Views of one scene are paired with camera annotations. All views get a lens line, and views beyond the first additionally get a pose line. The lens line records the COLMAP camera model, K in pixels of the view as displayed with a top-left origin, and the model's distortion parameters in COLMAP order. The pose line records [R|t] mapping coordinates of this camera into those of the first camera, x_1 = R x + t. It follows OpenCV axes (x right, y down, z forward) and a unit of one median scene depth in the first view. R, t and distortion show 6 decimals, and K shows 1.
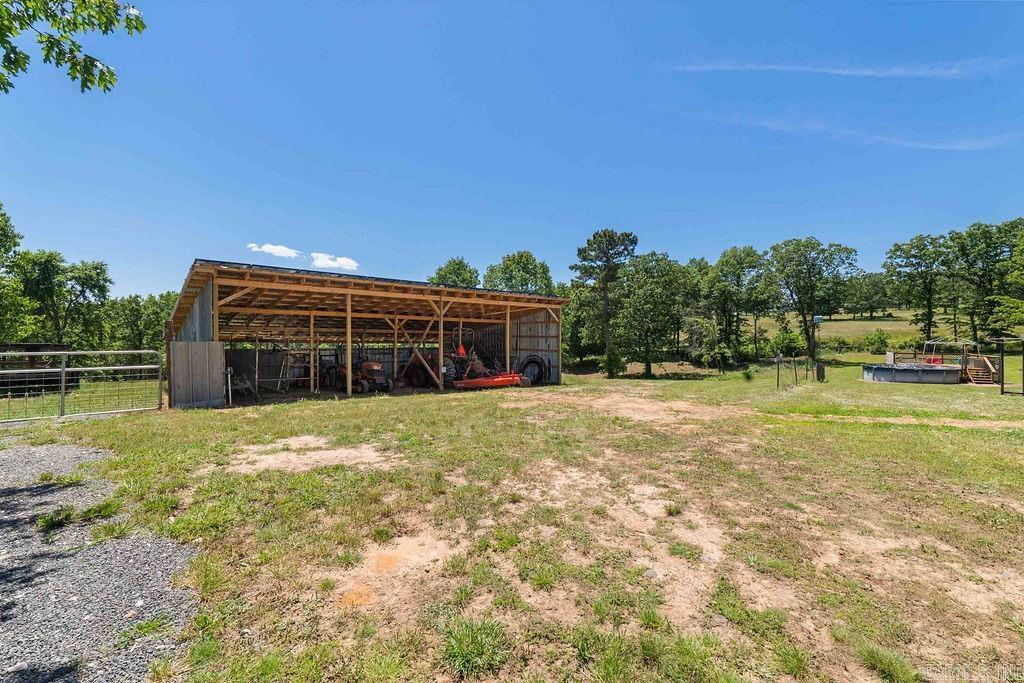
lens RADIAL K [[414.7, 0, 509.9], [0, 414.7, 338.5], [0, 0, 1]] dist [-0.000438, 0.000028]
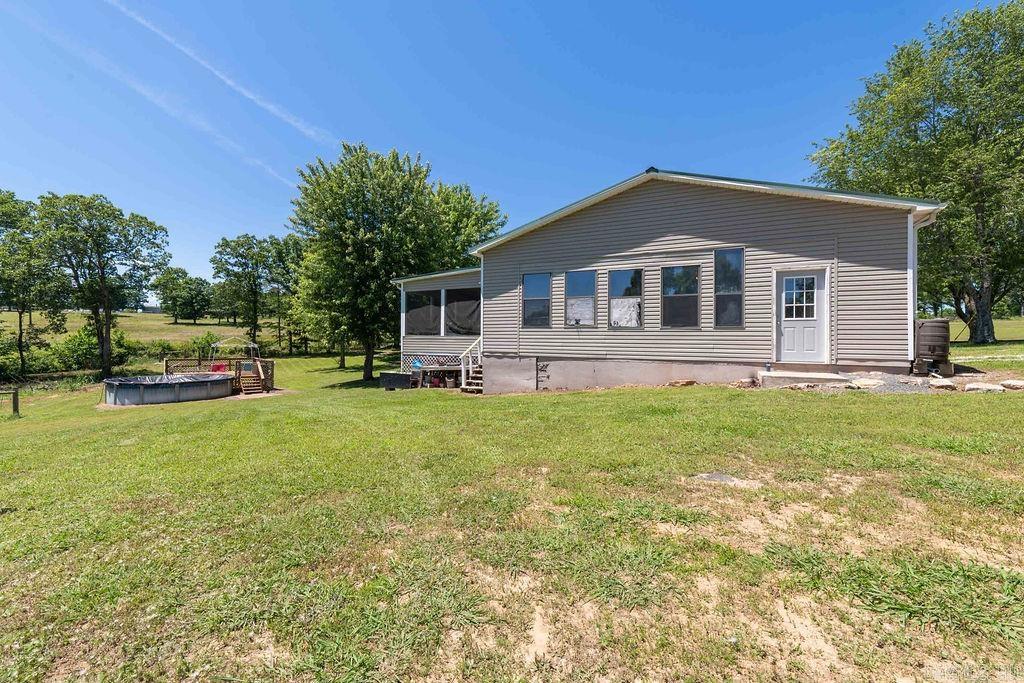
lens RADIAL K [[427.2, 0, 513.5], [0, 427.2, 322.9], [0, 0, 1]] dist [0.002752, 0.000289]
pose [[0.306410, 0.044766, 0.950846, 0.242933], [0.004818, 0.998808, -0.048577, 0.005323], [-0.951887, 0.019465, 0.305829, 0.114771]]
